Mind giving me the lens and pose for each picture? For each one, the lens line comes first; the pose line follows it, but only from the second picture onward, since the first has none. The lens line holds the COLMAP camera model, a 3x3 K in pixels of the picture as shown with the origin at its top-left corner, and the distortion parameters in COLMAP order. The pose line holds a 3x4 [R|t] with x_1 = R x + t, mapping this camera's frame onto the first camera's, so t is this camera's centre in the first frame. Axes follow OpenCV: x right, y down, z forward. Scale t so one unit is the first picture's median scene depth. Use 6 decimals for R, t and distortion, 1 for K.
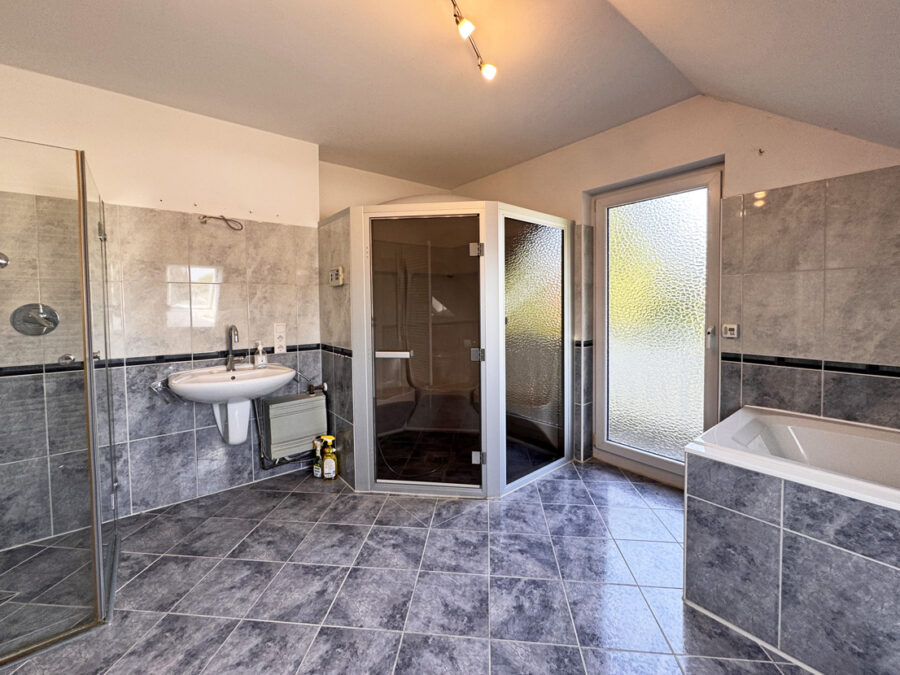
lens RADIAL K [[376.7, 0, 449.7], [0, 376.7, 340.2], [0, 0, 1]] dist [0.000444, 0.000074]
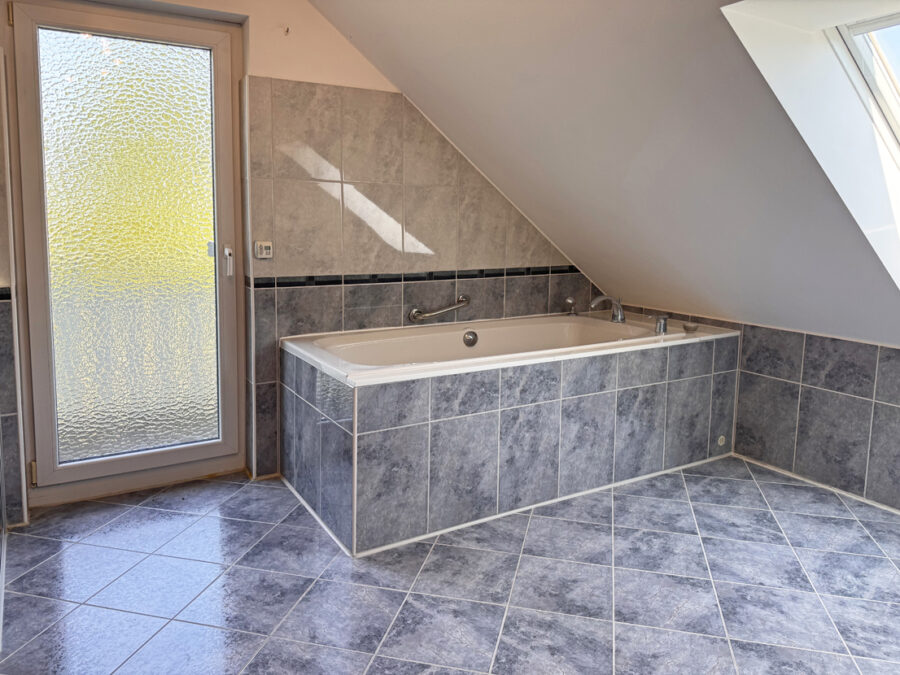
lens RADIAL K [[629.3, 0, 450.0], [0, 629.3, 337.5], [0, 0, 1]] dist [0.142957, -0.250517]
pose [[0.148849, -0.171358, 0.973900, -0.622181], [0.089508, 0.983163, 0.159308, -0.024452], [-0.984801, 0.063459, 0.161681, 0.449574]]
